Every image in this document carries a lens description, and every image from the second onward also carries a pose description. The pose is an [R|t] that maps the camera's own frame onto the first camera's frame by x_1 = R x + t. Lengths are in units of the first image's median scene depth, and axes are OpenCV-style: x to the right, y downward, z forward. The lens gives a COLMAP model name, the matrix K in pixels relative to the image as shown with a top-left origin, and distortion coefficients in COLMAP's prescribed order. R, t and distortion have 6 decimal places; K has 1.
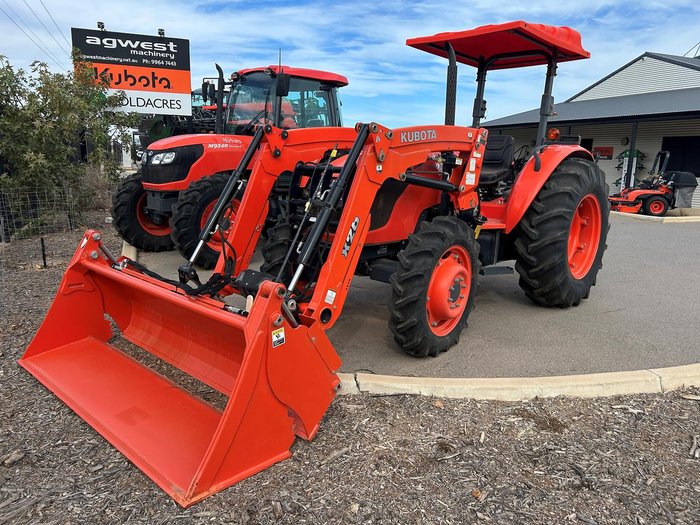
lens RADIAL K [[529.6, 0, 355.9], [0, 529.6, 260.7], [0, 0, 1]] dist [0.043024, -0.036979]
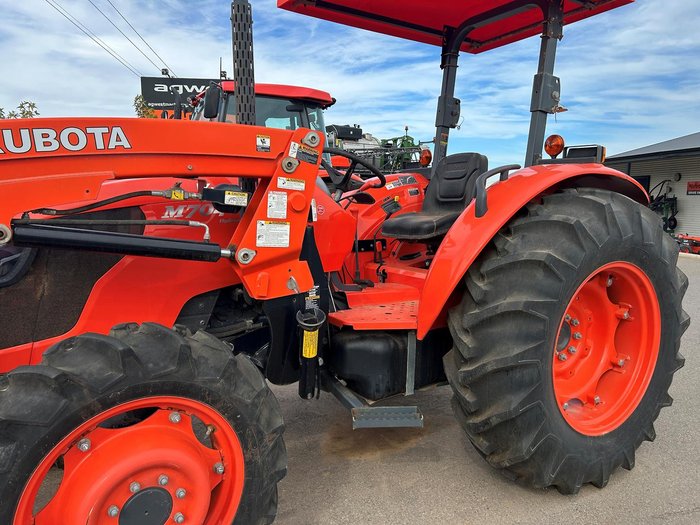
lens RADIAL K [[529.6, 0, 355.9], [0, 529.6, 260.7], [0, 0, 1]] dist [0.043024, -0.036979]
pose [[0.963938, 0.011729, -0.265868, 0.323593], [-0.033035, 0.996575, -0.075807, -0.077447], [0.264068, 0.081856, 0.961024, 0.449699]]
